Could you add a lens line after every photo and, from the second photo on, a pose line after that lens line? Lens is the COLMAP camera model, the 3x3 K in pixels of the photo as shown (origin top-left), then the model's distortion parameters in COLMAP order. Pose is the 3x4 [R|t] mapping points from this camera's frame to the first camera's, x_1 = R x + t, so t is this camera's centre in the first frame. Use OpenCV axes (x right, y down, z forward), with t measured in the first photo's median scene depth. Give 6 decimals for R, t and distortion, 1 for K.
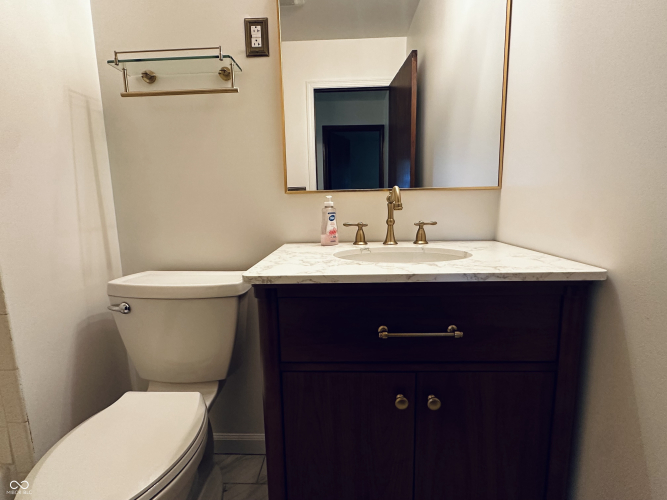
lens RADIAL K [[332.3, 0, 333.5], [0, 332.3, 250.0], [0, 0, 1]] dist [-0.000793, -0.001137]
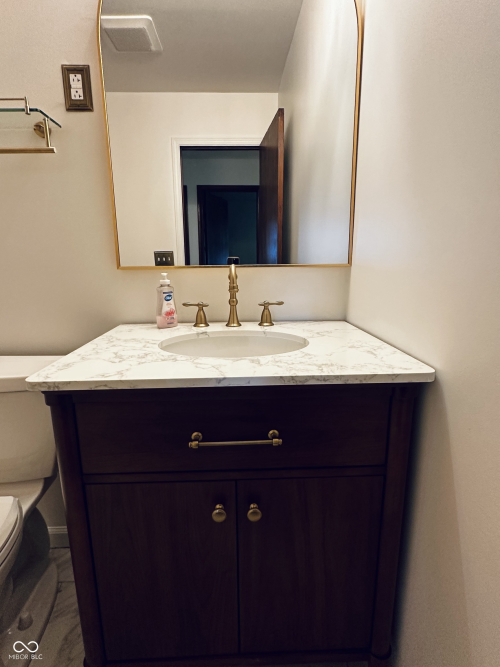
lens RADIAL K [[332.3, 0, 244.8], [0, 332.3, 327.2], [0, 0, 1]] dist [-0.000793, -0.001137]
pose [[0.997503, -0.006758, 0.070306, 0.139540], [0.003170, 0.998693, 0.051015, -0.062094], [-0.070559, -0.050665, 0.996220, 0.078557]]
